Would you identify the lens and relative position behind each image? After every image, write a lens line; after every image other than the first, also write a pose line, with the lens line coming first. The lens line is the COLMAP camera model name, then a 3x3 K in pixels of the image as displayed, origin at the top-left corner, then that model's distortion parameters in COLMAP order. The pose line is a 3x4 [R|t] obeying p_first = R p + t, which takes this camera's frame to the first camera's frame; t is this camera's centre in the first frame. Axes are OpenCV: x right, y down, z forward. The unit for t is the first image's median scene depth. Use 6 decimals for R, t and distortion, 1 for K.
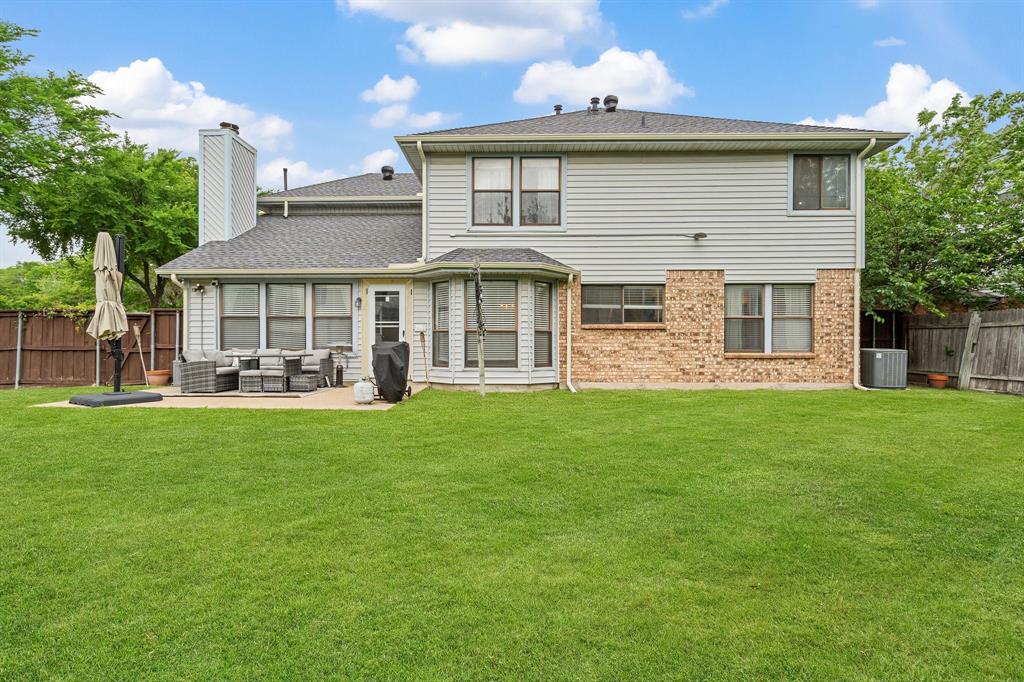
lens RADIAL K [[493.4, 0, 505.6], [0, 493.4, 343.8], [0, 0, 1]] dist [-0.001284, 0.000672]
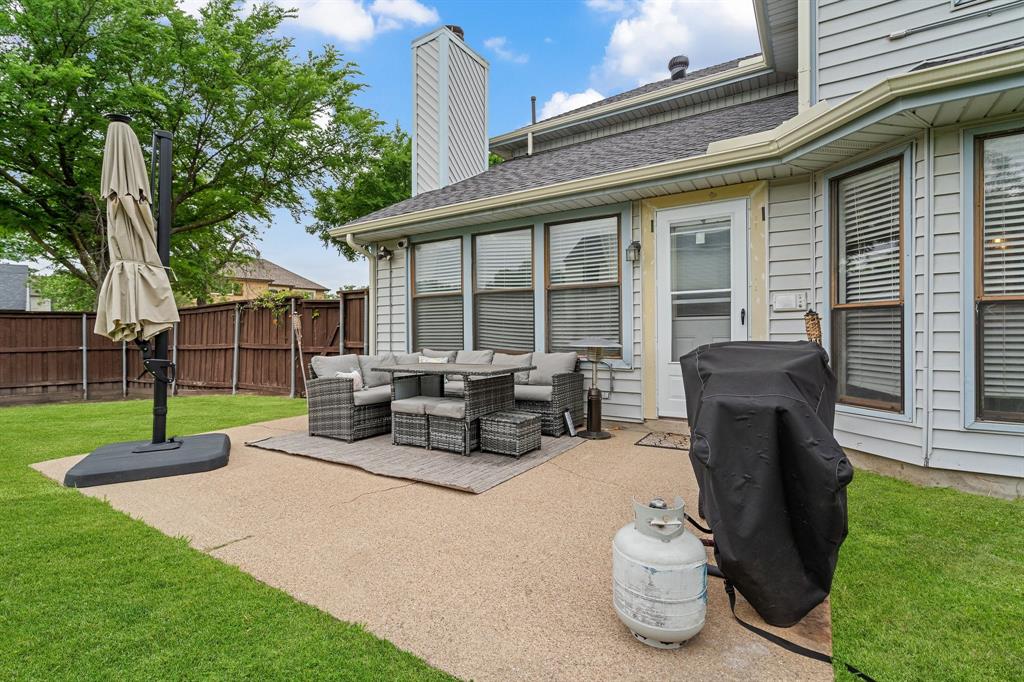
lens RADIAL K [[482.3, 0, 503.8], [0, 482.3, 333.8], [0, 0, 1]] dist [-0.000400, 0.000114]
pose [[0.848496, -0.008077, -0.529139, -0.105953], [0.008522, 0.999962, -0.001598, -0.004921], [0.529132, -0.003154, 0.848533, 0.359208]]
